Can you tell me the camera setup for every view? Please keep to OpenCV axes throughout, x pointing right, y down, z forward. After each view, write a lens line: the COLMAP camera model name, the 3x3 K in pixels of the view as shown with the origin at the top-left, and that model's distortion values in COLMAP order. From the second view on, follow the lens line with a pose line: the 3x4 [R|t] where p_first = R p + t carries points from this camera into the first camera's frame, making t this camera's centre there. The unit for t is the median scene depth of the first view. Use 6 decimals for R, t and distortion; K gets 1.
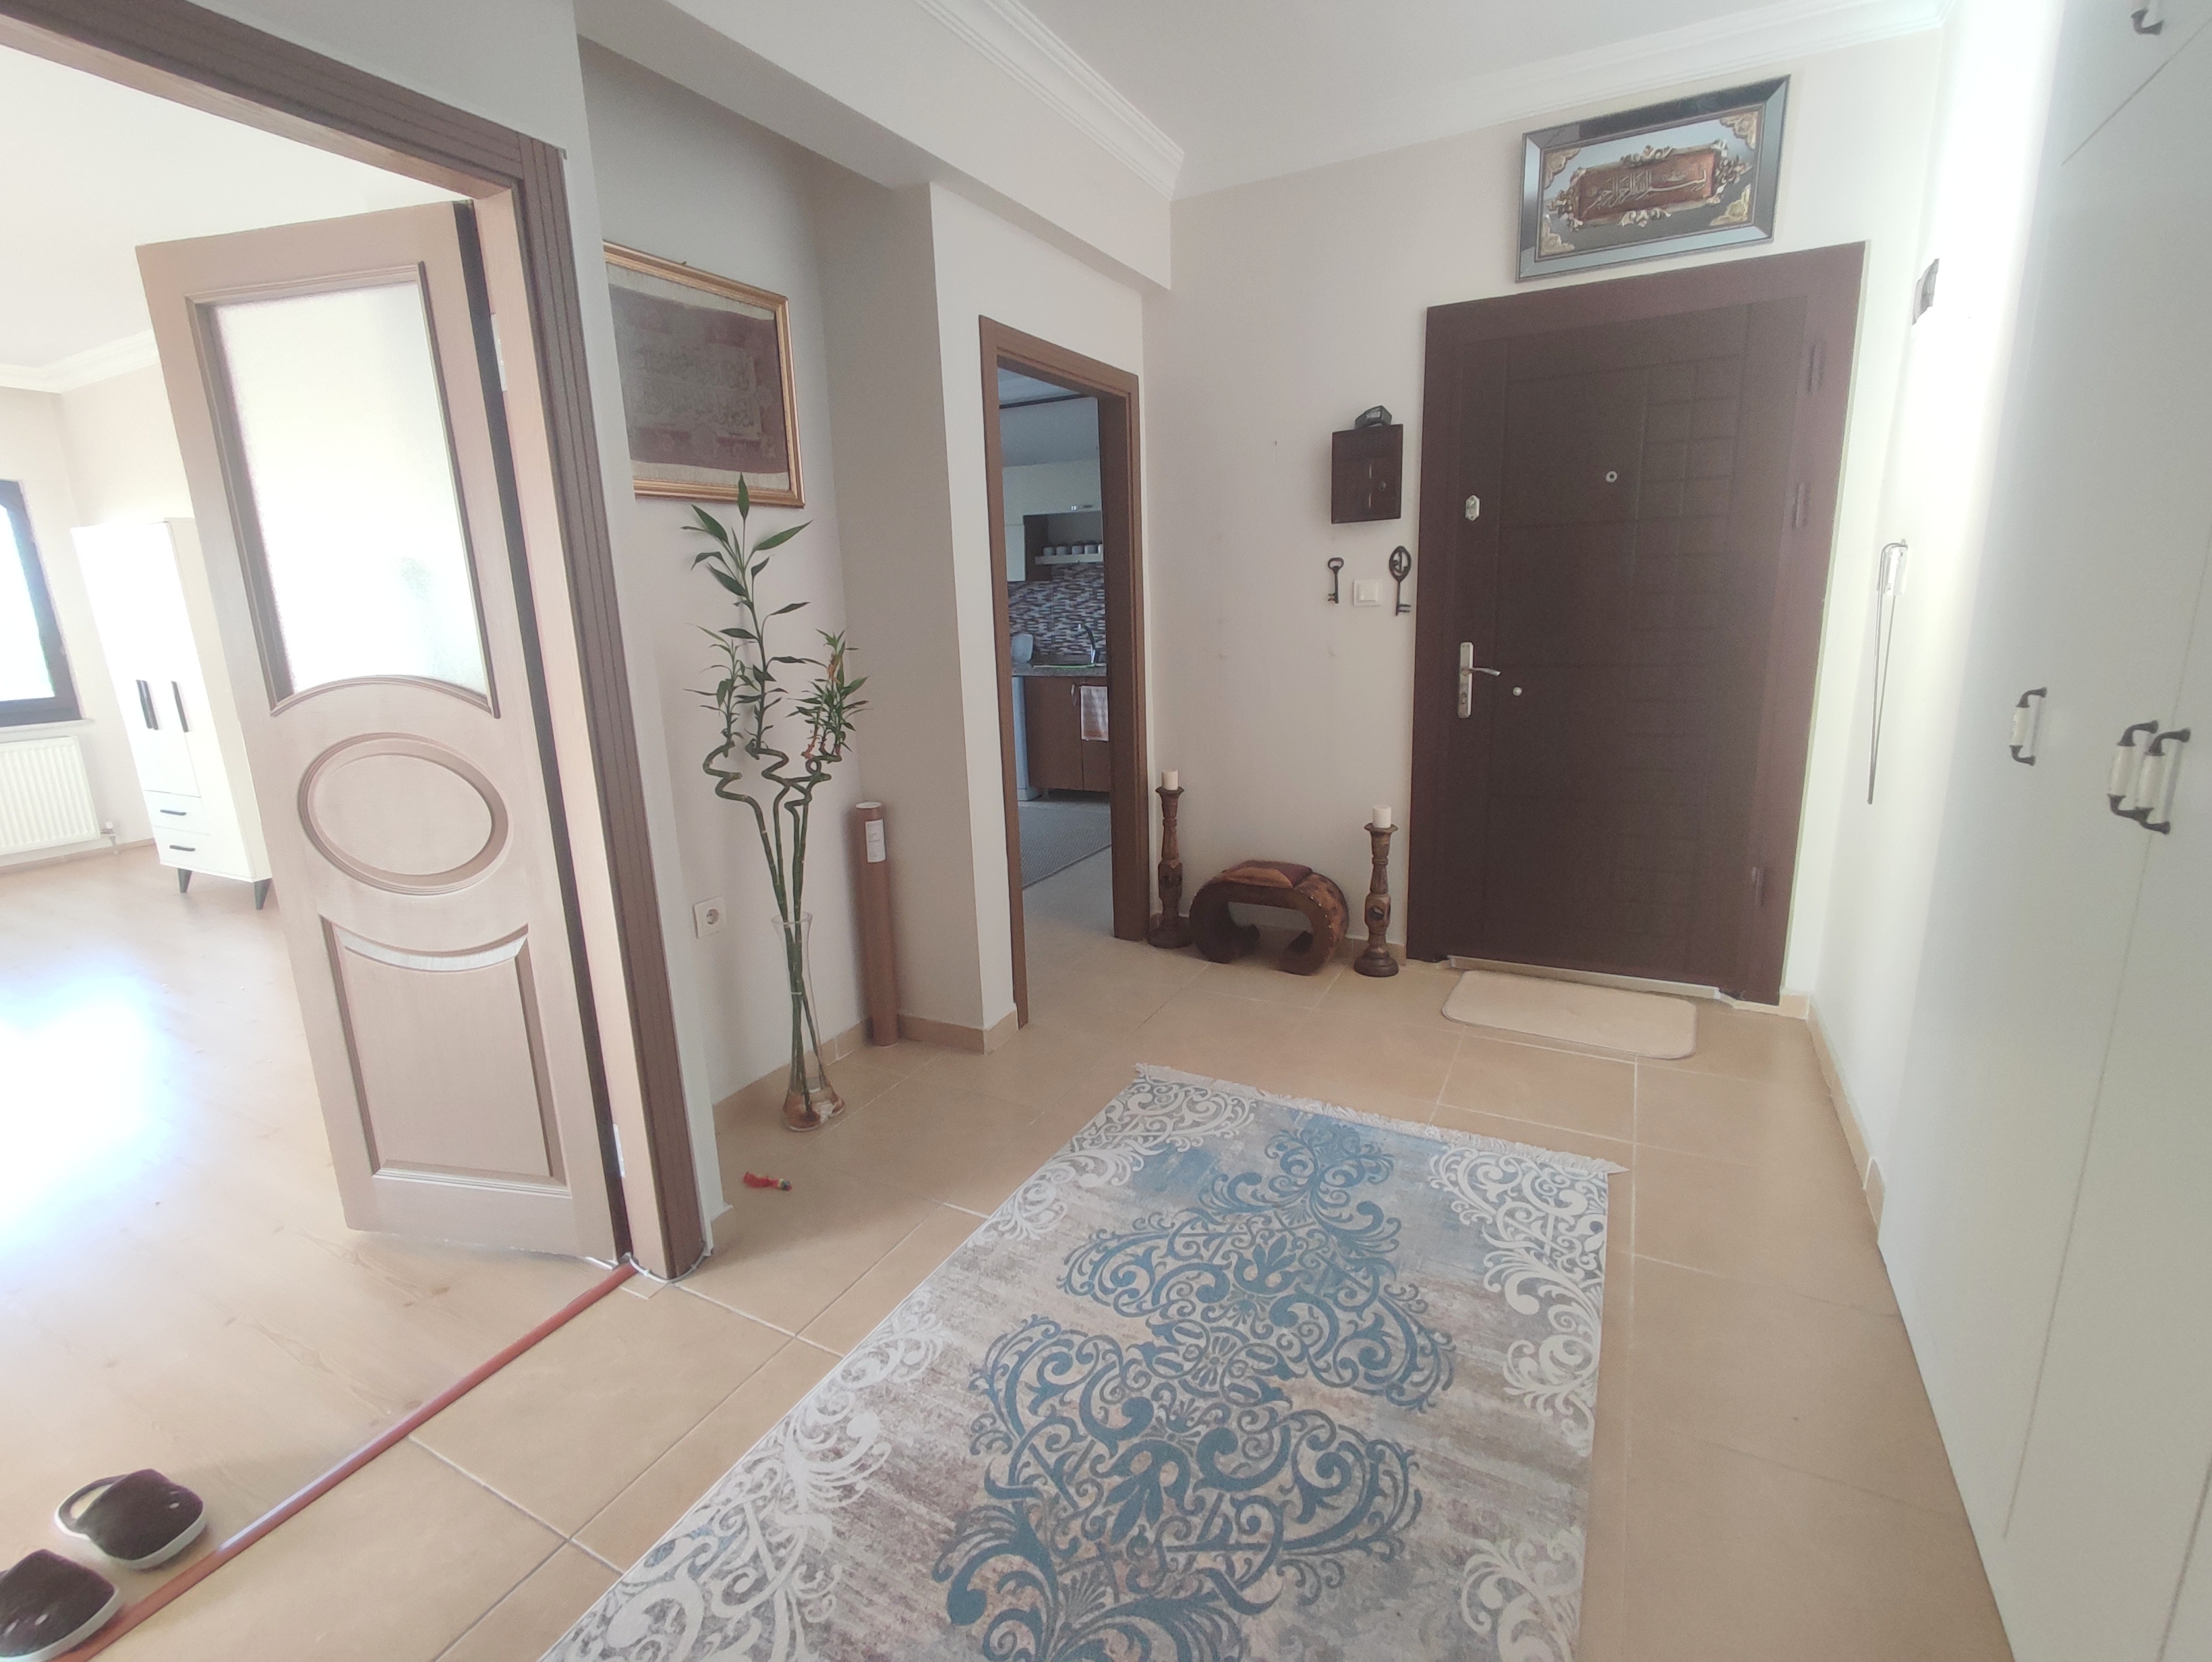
lens RADIAL K [[1009.0, 0, 1101.7], [0, 1009.0, 821.4], [0, 0, 1]] dist [-0.000860, 0.001240]
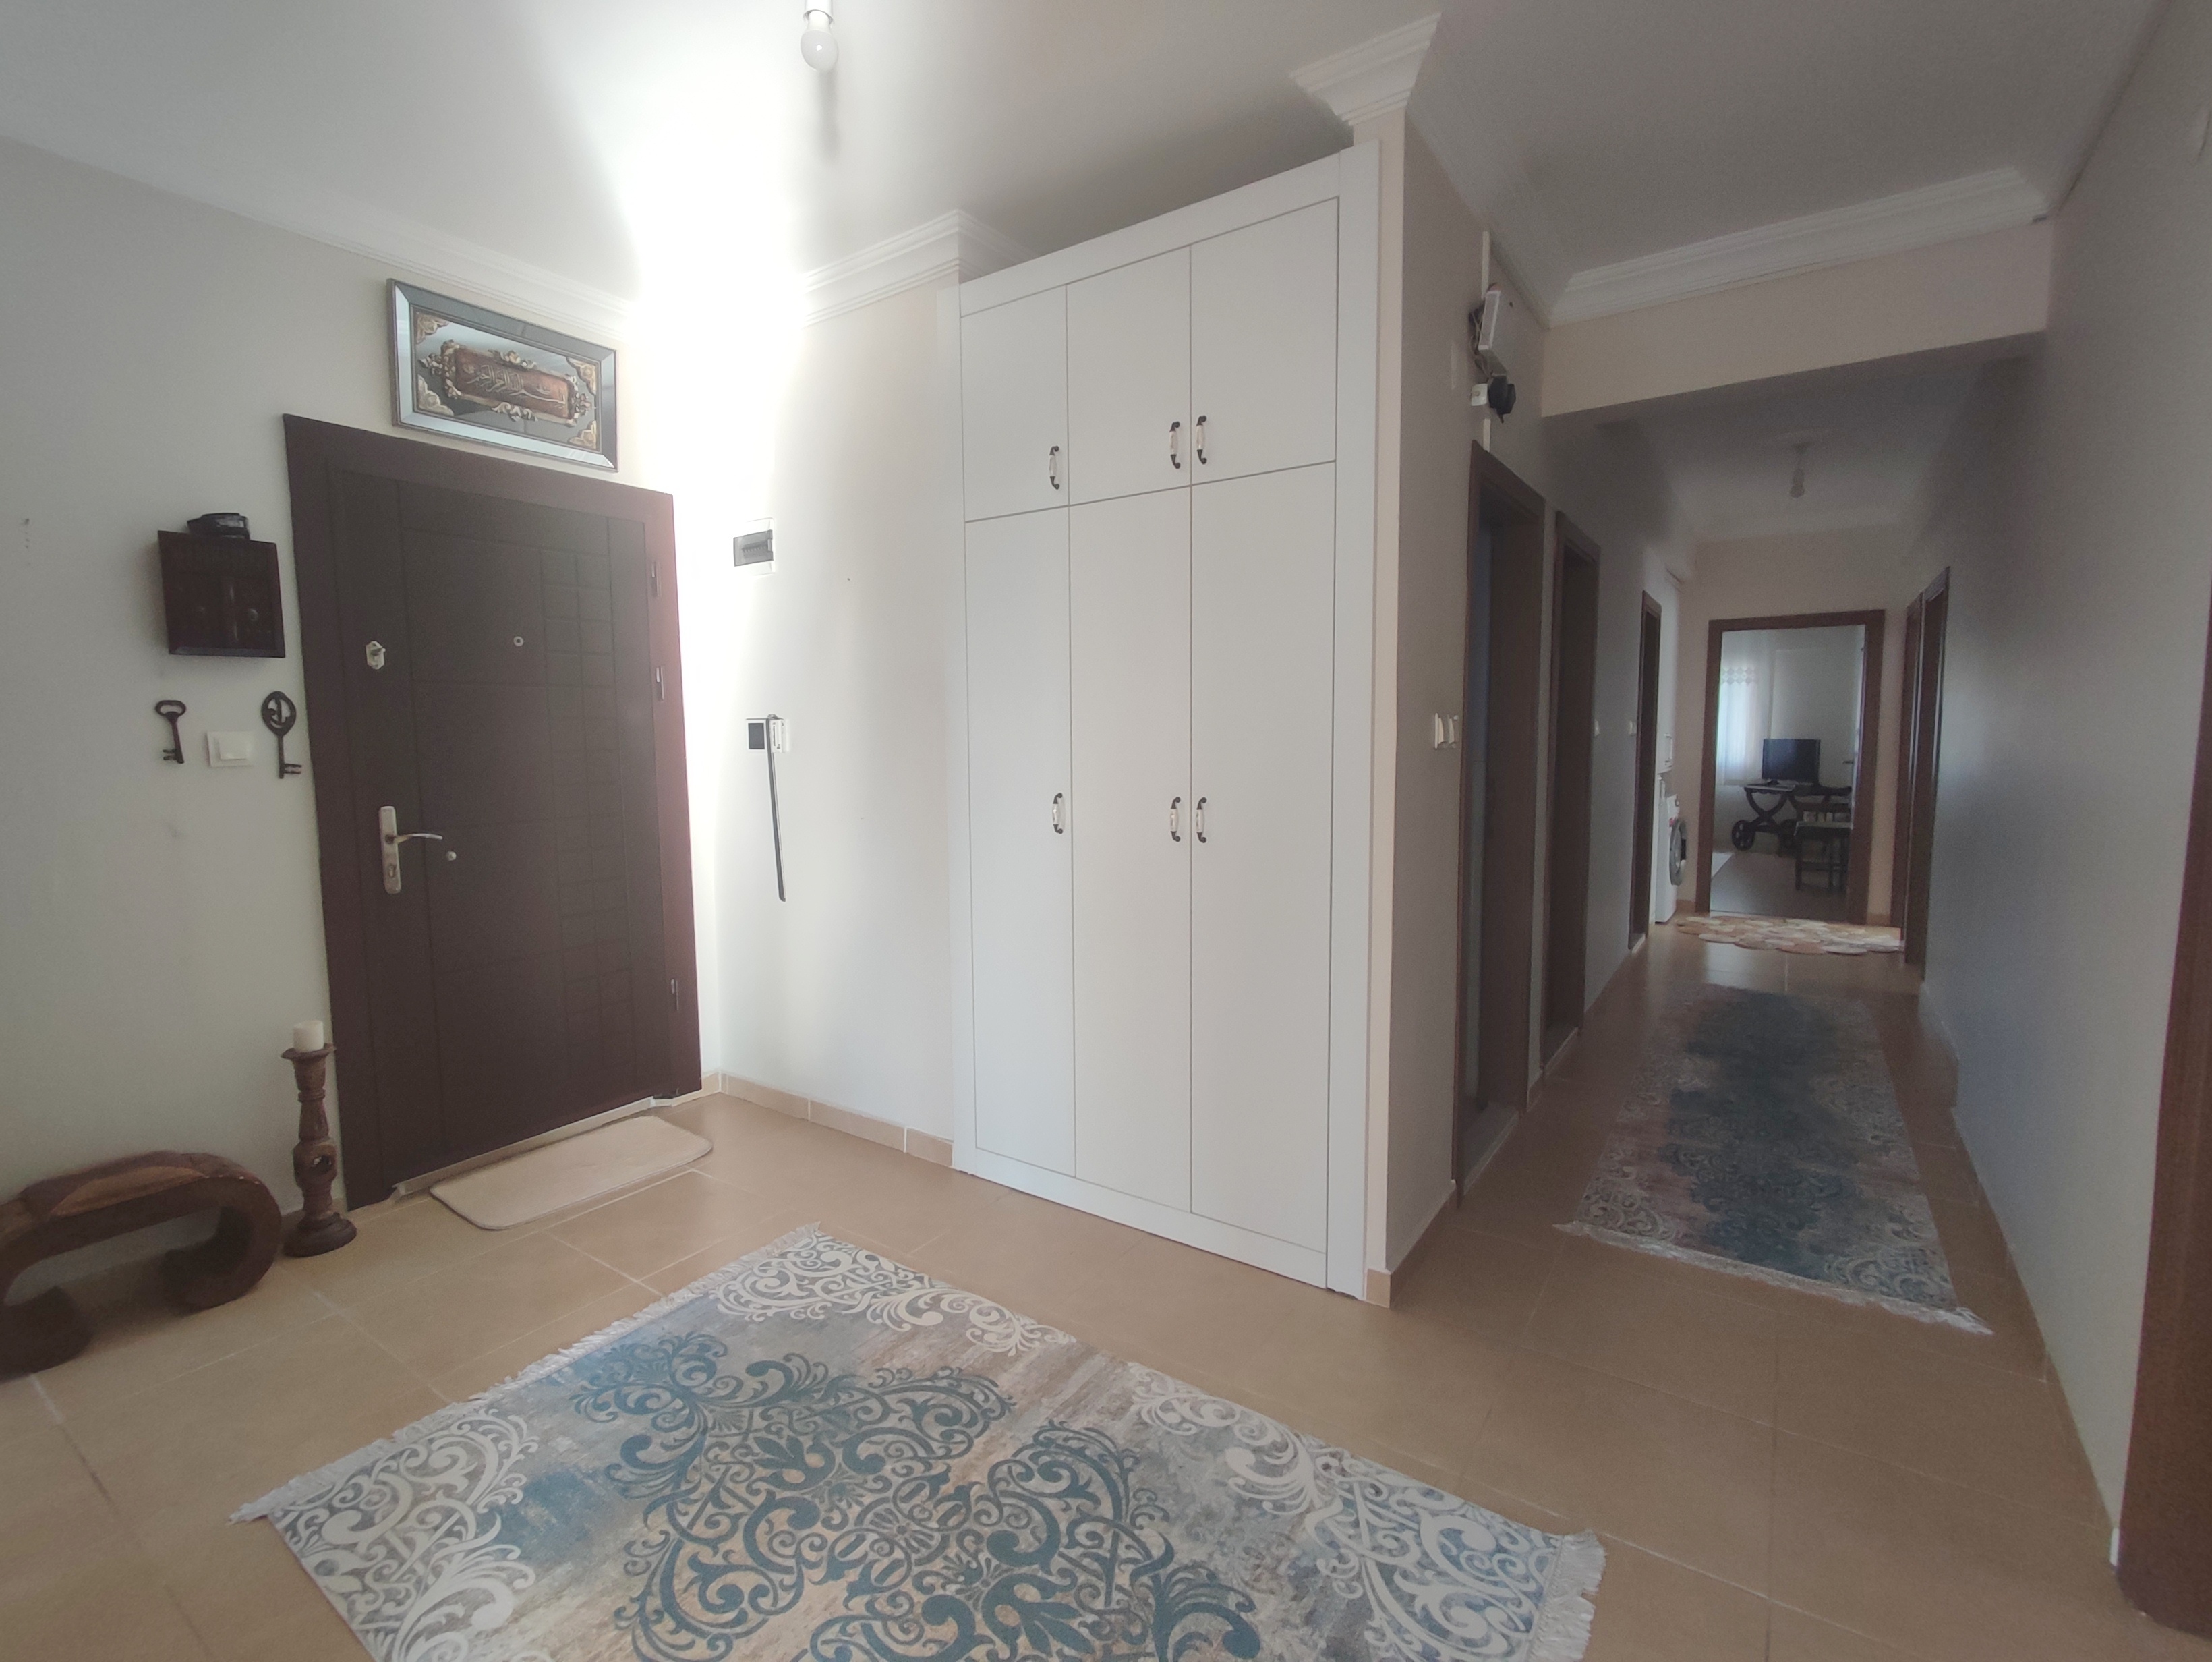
lens RADIAL K [[992.0, 0, 1108.9], [0, 992.0, 822.0], [0, 0, 1]] dist [-0.000950, -0.000048]
pose [[0.112824, -0.057367, 0.991958, -0.760673], [0.227422, 0.973321, 0.030422, -0.093820], [-0.967238, 0.222160, 0.122861, 0.565333]]
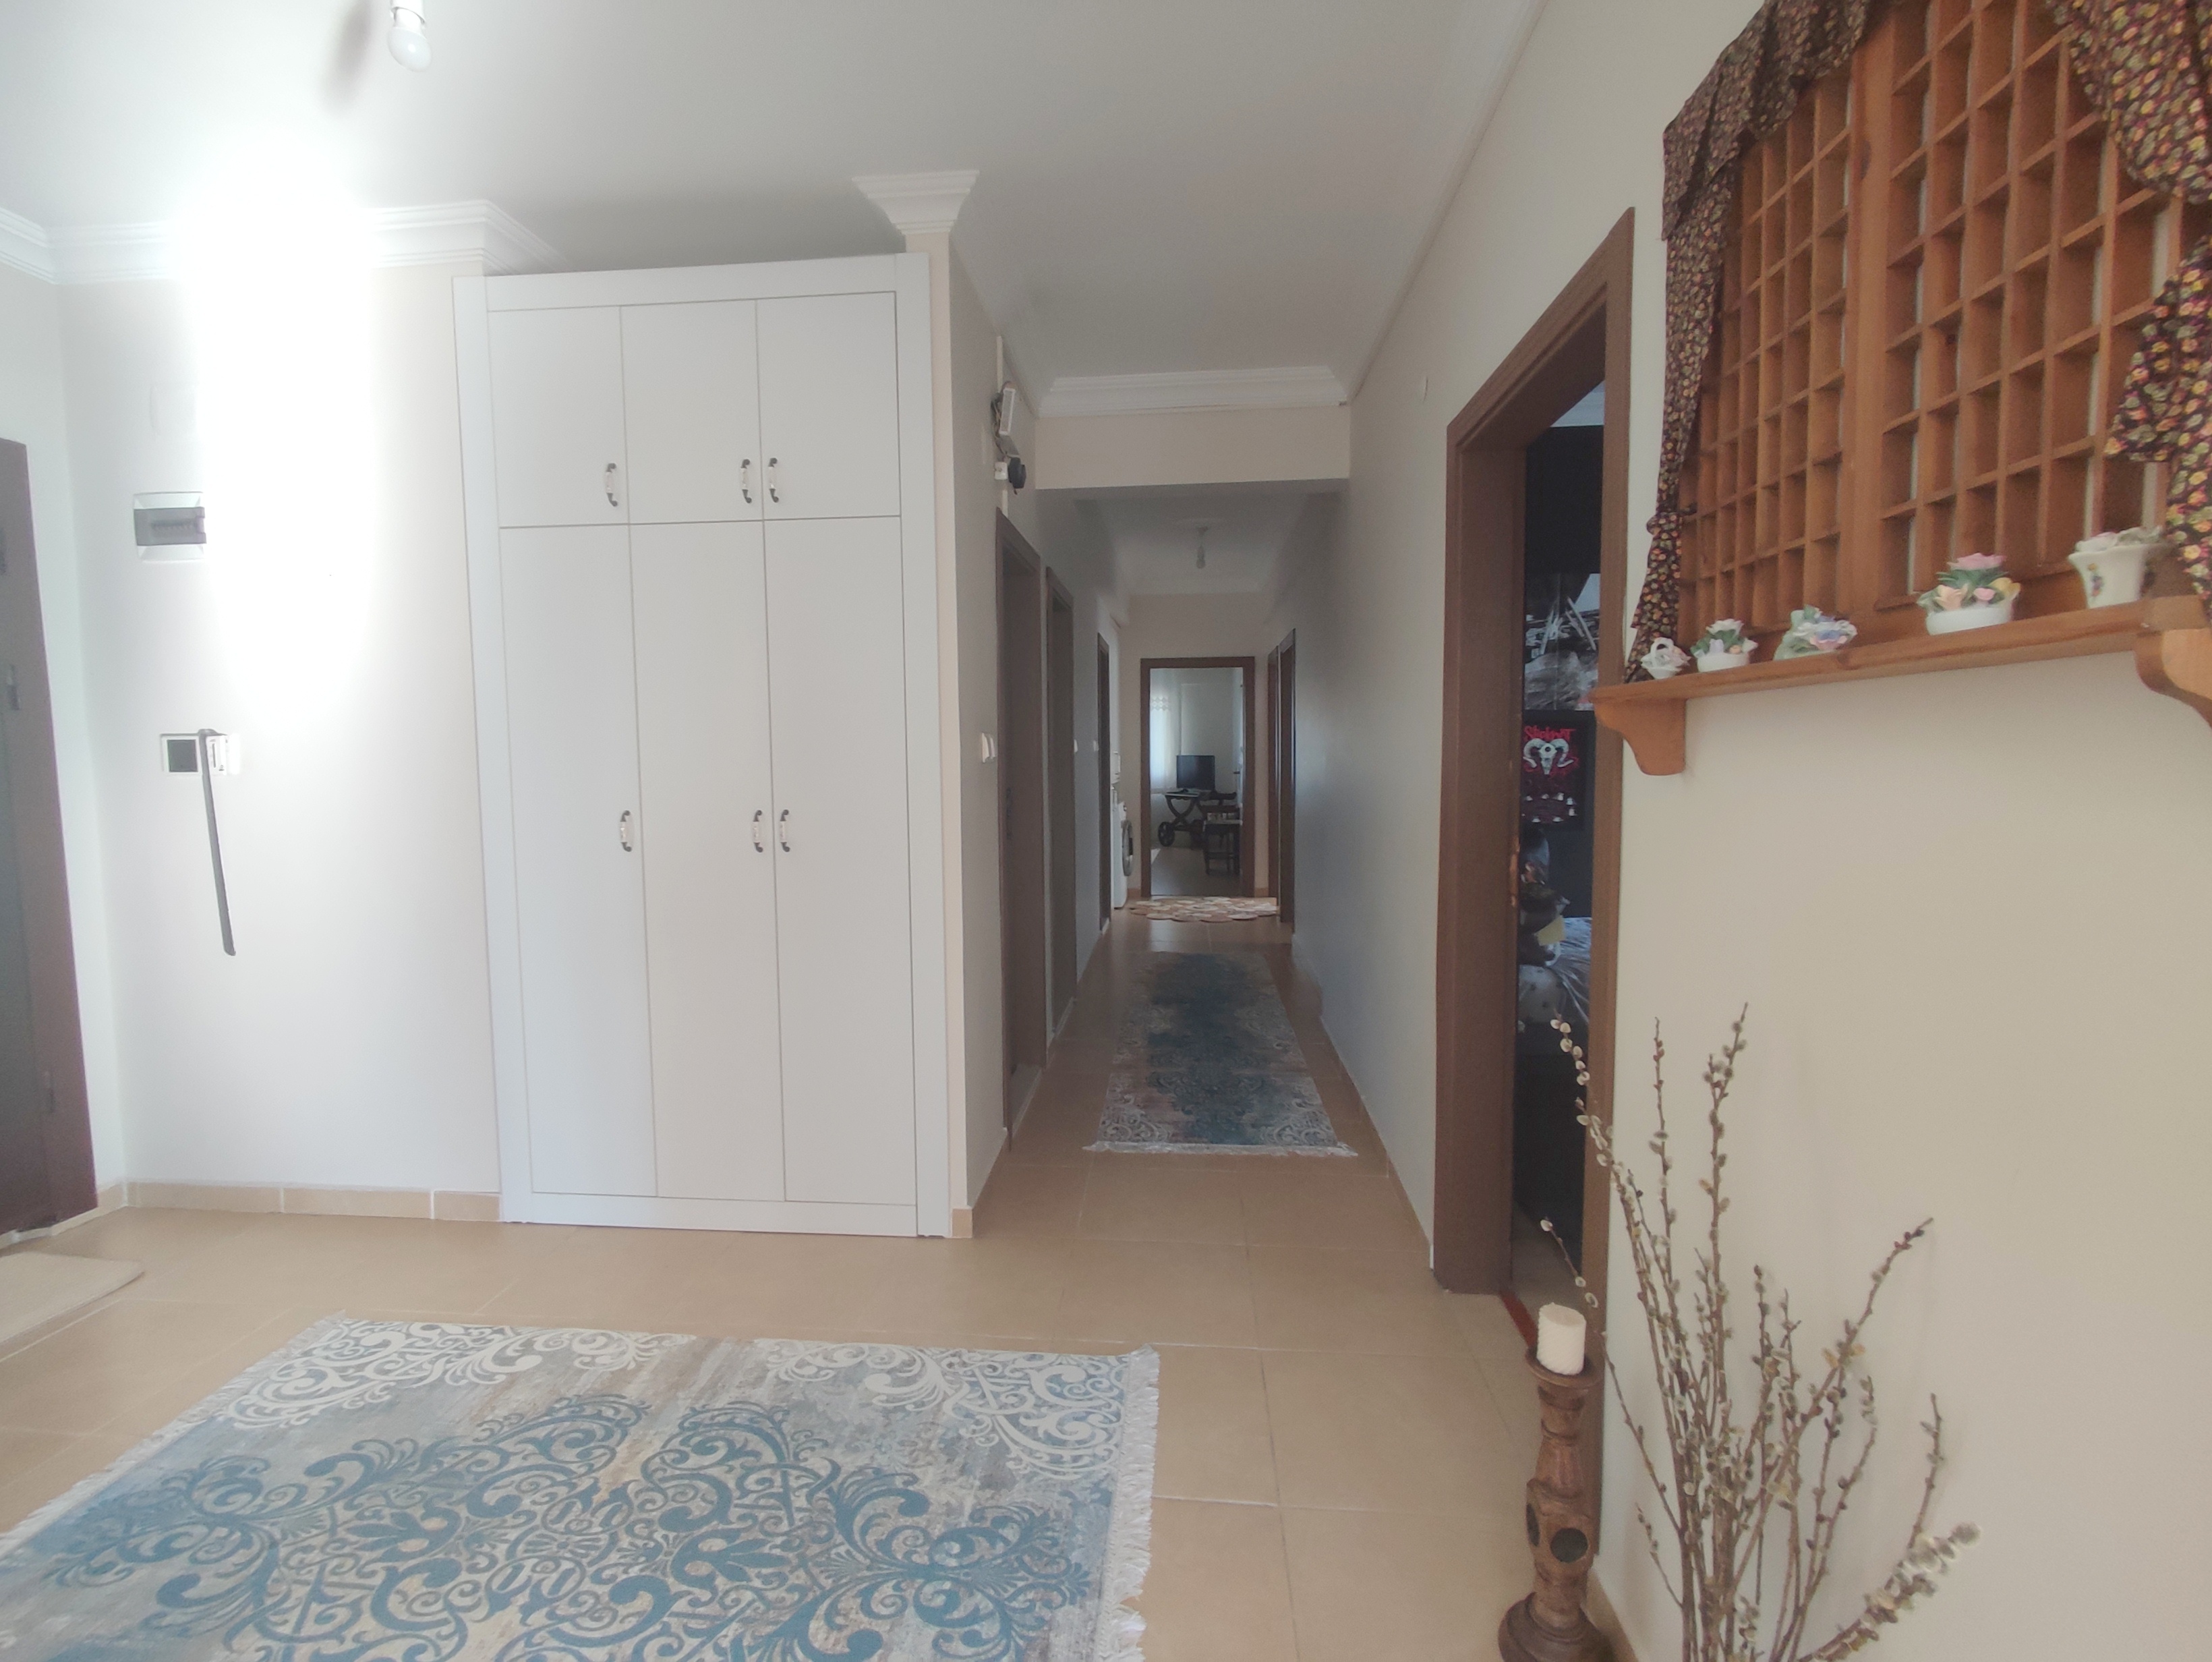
lens RADIAL K [[980.2, 0, 1100.9], [0, 980.2, 824.1], [0, 0, 1]] dist [0.003099, -0.006664]
pose [[-0.387958, -0.036349, 0.920960, -0.917202], [0.228125, 0.964344, 0.134160, -0.124400], [-0.892999, 0.262142, -0.365833, 0.724521]]
